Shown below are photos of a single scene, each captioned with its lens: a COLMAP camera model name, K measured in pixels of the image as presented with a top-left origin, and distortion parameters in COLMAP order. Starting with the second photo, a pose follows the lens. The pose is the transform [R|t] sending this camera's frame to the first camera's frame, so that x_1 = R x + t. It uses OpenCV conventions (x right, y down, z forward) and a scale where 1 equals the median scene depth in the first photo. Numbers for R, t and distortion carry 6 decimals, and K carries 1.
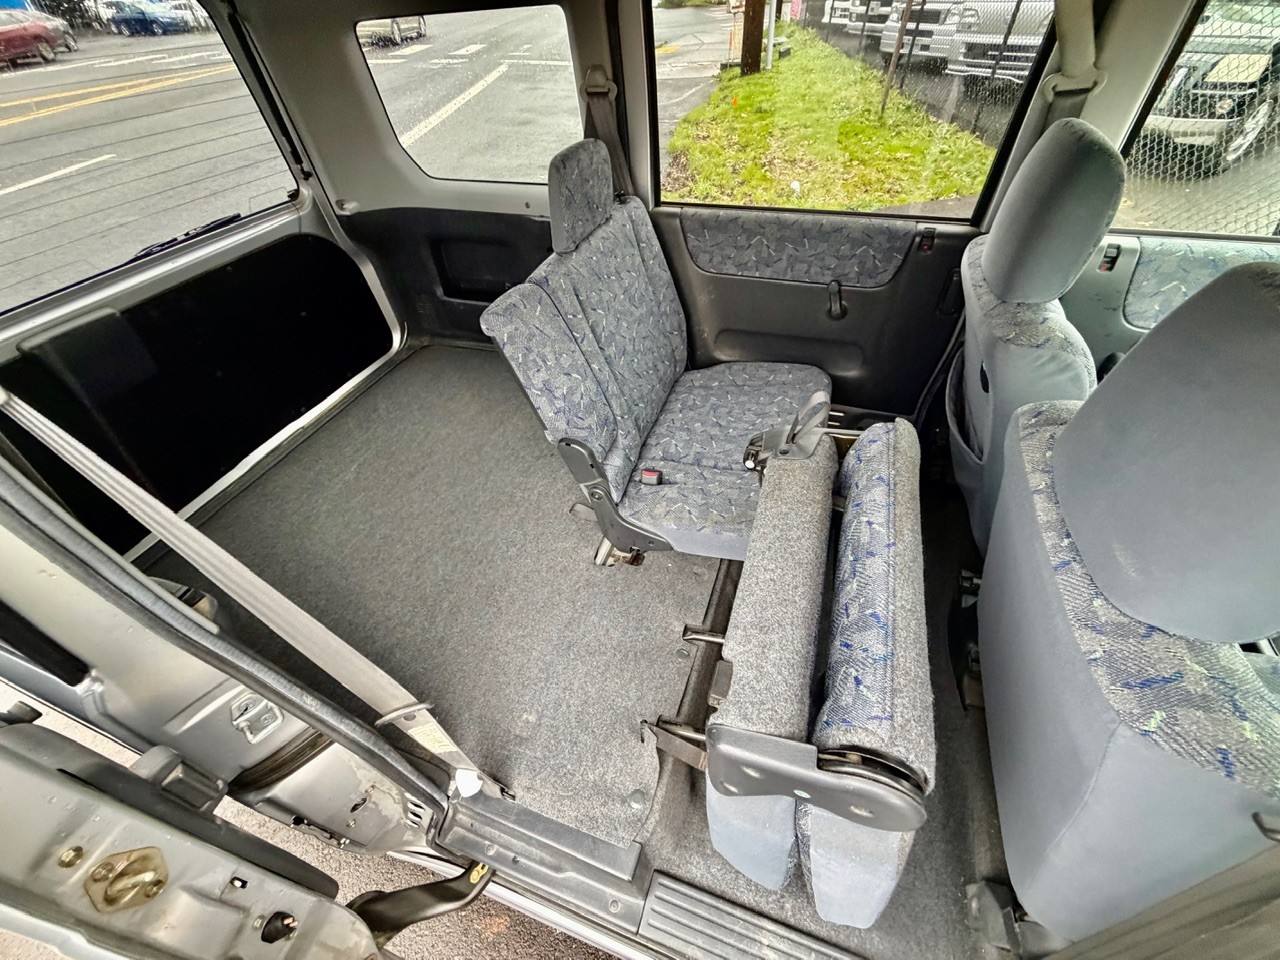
lens RADIAL K [[508.8, 0, 630.1], [0, 508.8, 470.6], [0, 0, 1]] dist [-0.002343, 0.000980]
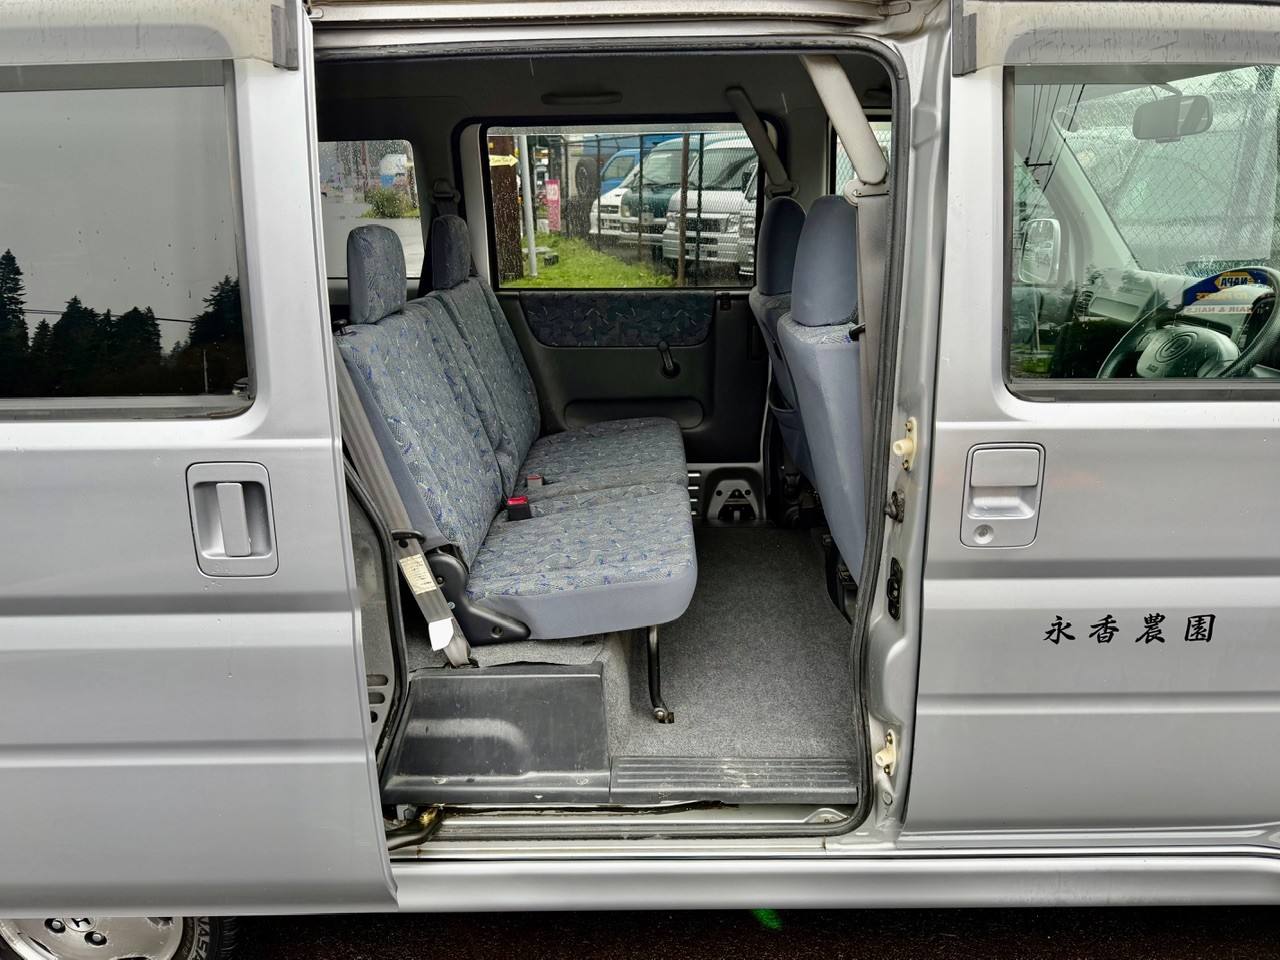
lens RADIAL K [[911.2, 0, 635.9], [0, 911.2, 493.5], [0, 0, 1]] dist [0.026881, -0.039309]
pose [[0.945740, -0.058934, 0.319534, -0.114068], [0.193766, 0.891709, -0.409035, 0.263240], [-0.260825, 0.448756, 0.854745, -0.200788]]
